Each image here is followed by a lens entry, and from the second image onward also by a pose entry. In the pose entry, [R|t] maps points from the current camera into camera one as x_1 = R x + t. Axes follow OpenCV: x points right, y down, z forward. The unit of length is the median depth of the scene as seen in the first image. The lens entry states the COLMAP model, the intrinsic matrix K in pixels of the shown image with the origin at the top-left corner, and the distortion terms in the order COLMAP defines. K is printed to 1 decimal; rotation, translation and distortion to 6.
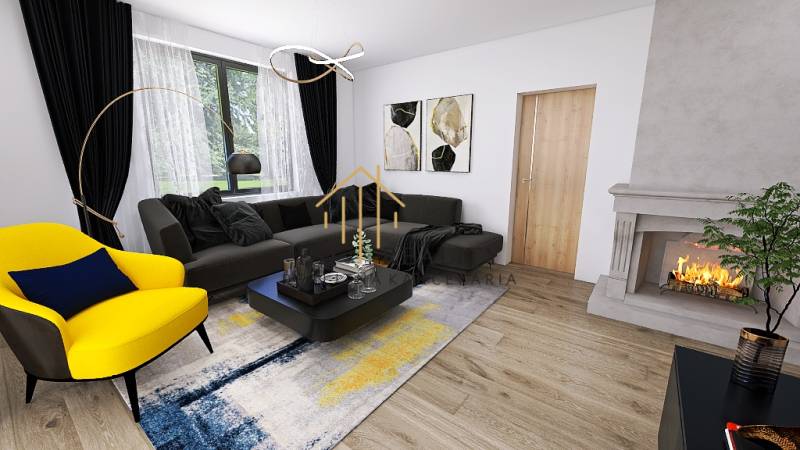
lens RADIAL K [[330.7, 0, 401.2], [0, 330.7, 227.9], [0, 0, 1]] dist [-0.000330, -0.000040]
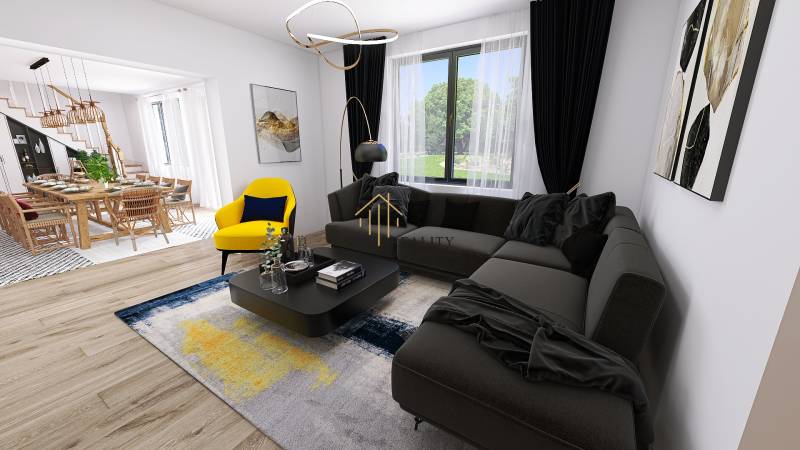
lens RADIAL K [[307.7, 0, 400.0], [0, 307.7, 225.0], [0, 0, 1]] dist [0.000151, 0.000066]
pose [[0.072273, 0.244289, -0.967006, 0.673553], [-0.202894, 0.952869, 0.225553, -0.236909], [0.976530, 0.179898, 0.118431, 1.112774]]
